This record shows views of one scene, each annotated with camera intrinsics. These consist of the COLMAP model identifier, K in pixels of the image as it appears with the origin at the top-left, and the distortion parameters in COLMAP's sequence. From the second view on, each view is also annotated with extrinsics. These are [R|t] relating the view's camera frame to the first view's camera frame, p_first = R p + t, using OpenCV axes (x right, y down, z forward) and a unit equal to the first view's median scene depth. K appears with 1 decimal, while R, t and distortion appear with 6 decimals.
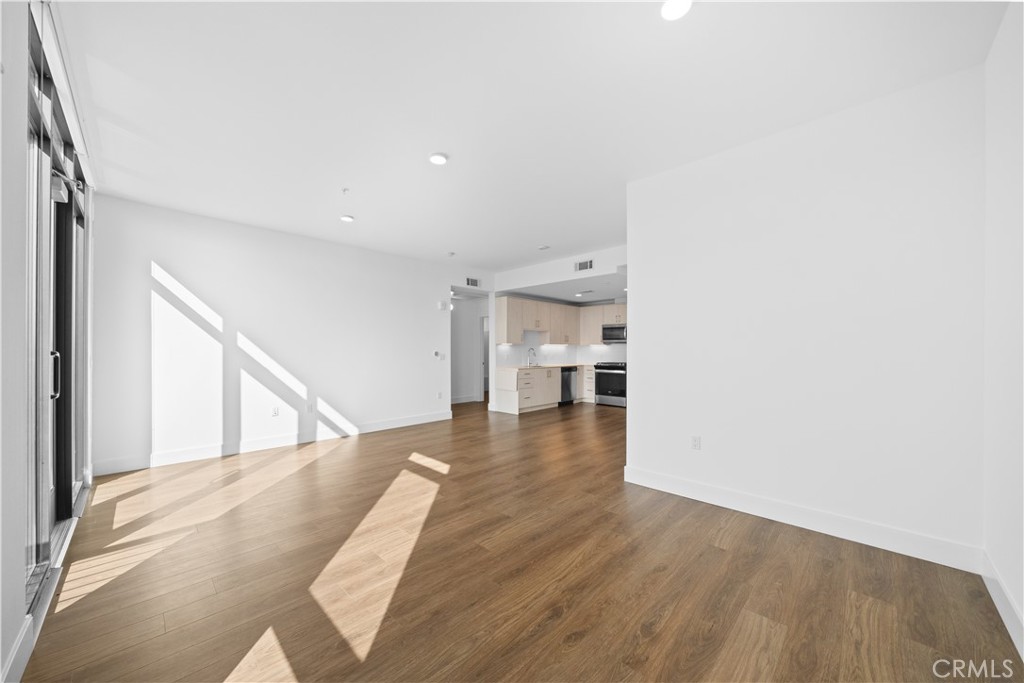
lens RADIAL K [[367.2, 0, 517.6], [0, 367.2, 348.2], [0, 0, 1]] dist [-0.003027, -0.000050]
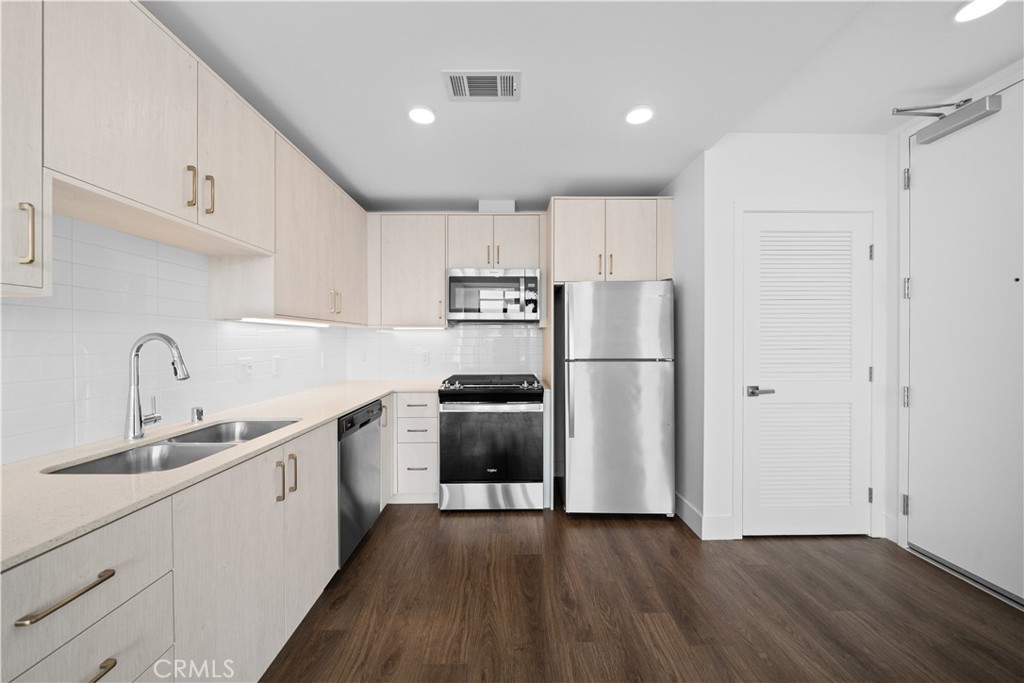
lens RADIAL K [[362.2, 0, 510.4], [0, 362.2, 344.6], [0, 0, 1]] dist [-0.011654, -0.000166]
pose [[0.720638, -0.009942, 0.693240, 0.047049], [0.000951, 0.999910, 0.013351, 0.003644], [-0.693311, -0.008962, 0.720583, 0.881999]]
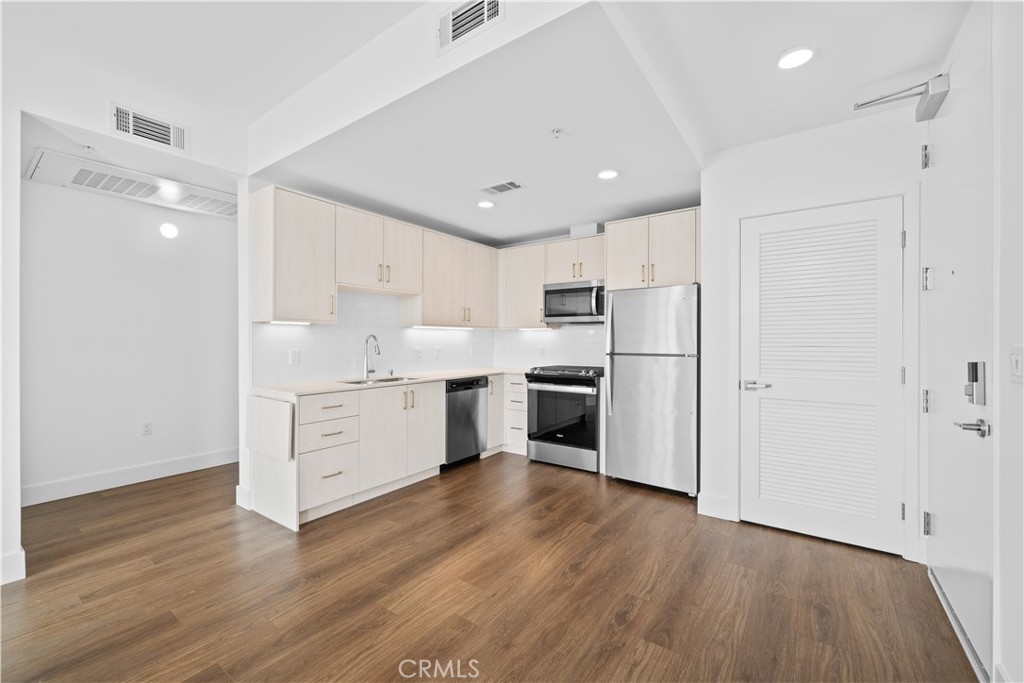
lens RADIAL K [[424.4, 0, 505.8], [0, 424.4, 340.6], [0, 0, 1]] dist [-0.002077, 0.001213]
pose [[0.991835, -0.001012, 0.127521, 0.143047], [0.000430, 0.999989, 0.004586, 0.004951], [-0.127524, -0.004493, 0.991825, 0.594535]]
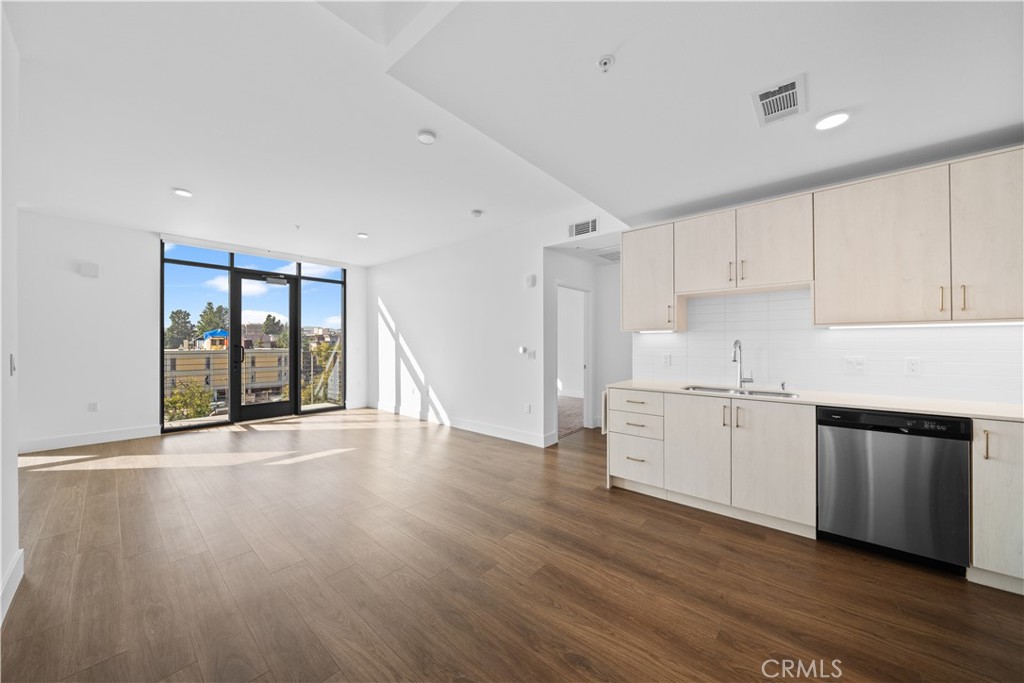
lens RADIAL K [[354.3, 0, 509.3], [0, 354.3, 340.1], [0, 0, 1]] dist [-0.008559, 0.000532]
pose [[0.043816, -0.012495, -0.998961, 0.435978], [0.005078, 0.999912, -0.012285, 0.003873], [0.999027, -0.004534, 0.043876, 0.866077]]
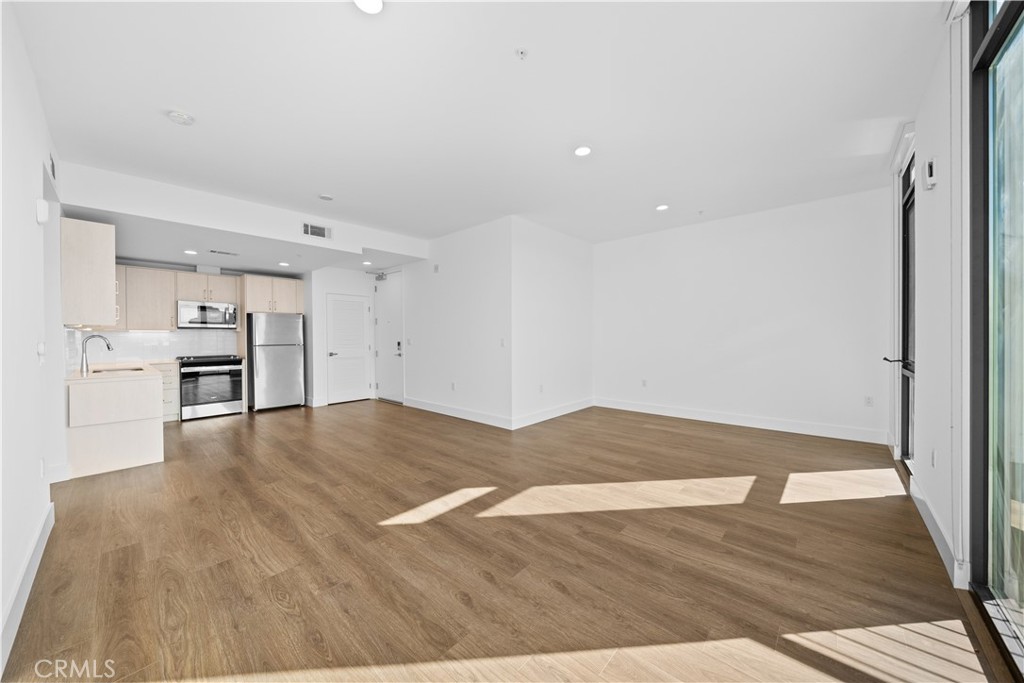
lens RADIAL K [[354.3, 0, 505.6], [0, 354.3, 339.8], [0, 0, 1]] dist [-0.008559, 0.000532]
pose [[-0.021426, -0.007060, 0.999746, -0.513554], [0.004332, 0.999965, 0.007154, 0.006346], [-0.999761, 0.004485, -0.021395, 0.523411]]
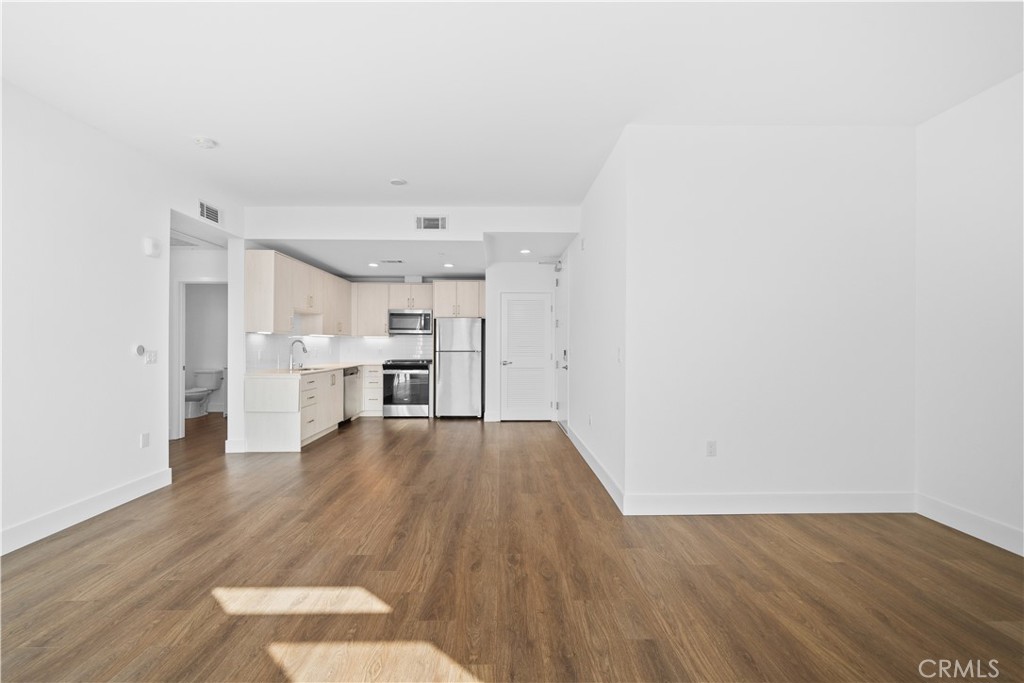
lens RADIAL K [[424.4, 0, 511.3], [0, 424.4, 342.2], [0, 0, 1]] dist [-0.002077, 0.001213]
pose [[0.707443, 0.003822, 0.706760, -0.245135], [-0.003600, 0.999992, -0.001805, 0.003730], [-0.706761, -0.001268, 0.707451, 0.272001]]
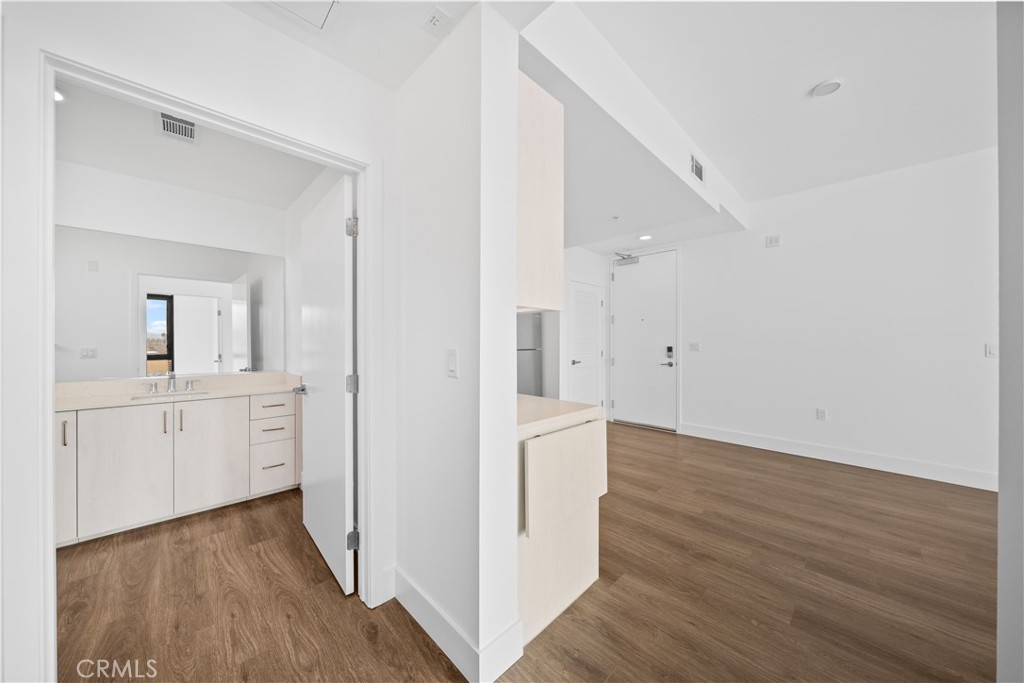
lens RADIAL K [[354.3, 0, 511.6], [0, 354.3, 334.5], [0, 0, 1]] dist [-0.008559, 0.000532]
pose [[0.017831, 0.021300, 0.999614, -0.262790], [-0.010412, 0.999723, -0.021117, 0.011451], [-0.999787, -0.010031, 0.018048, 1.067441]]
